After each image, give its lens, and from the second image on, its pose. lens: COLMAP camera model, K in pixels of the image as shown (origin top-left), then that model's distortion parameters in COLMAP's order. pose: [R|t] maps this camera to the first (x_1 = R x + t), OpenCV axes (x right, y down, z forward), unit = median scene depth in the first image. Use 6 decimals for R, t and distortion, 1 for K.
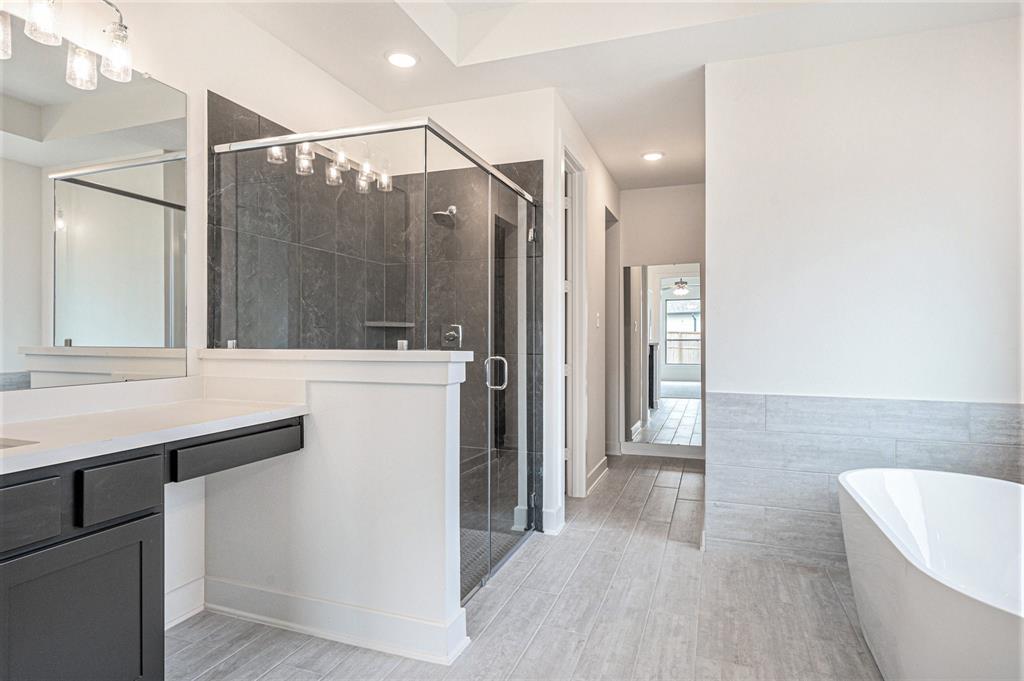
lens RADIAL K [[558.2, 0, 505.9], [0, 558.2, 340.0], [0, 0, 1]] dist [-0.007969, -0.000305]
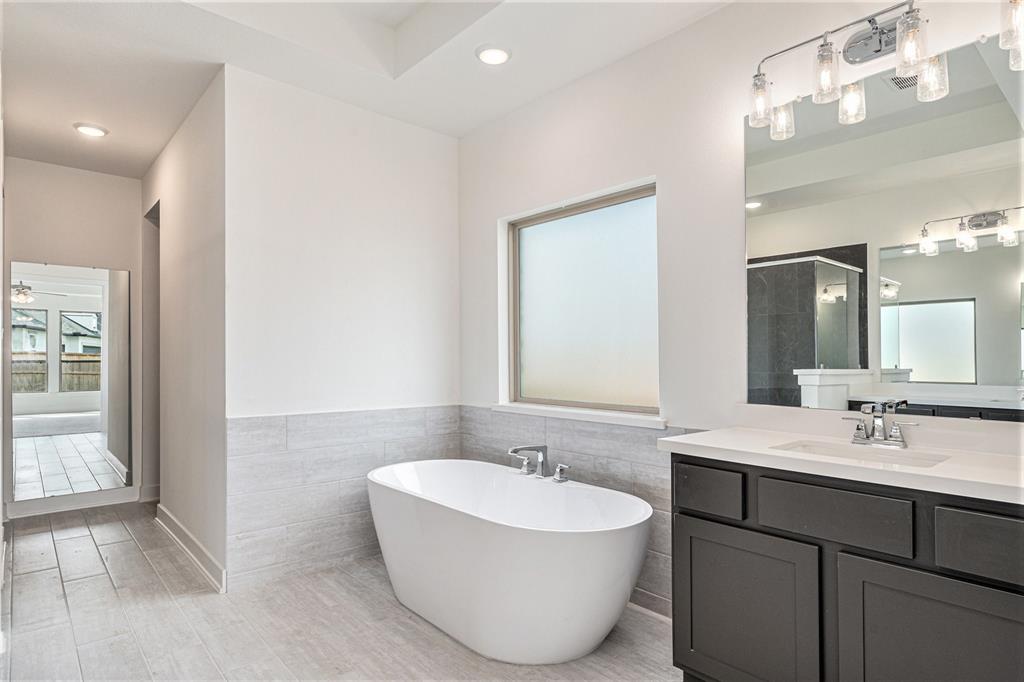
lens RADIAL K [[565.7, 0, 512.8], [0, 565.7, 353.1], [0, 0, 1]] dist [-0.001162, -0.000495]
pose [[0.473585, 0.006138, 0.880727, -0.268977], [0.003763, 0.999952, -0.008993, -0.005051], [-0.880740, 0.007573, 0.473539, 0.154885]]
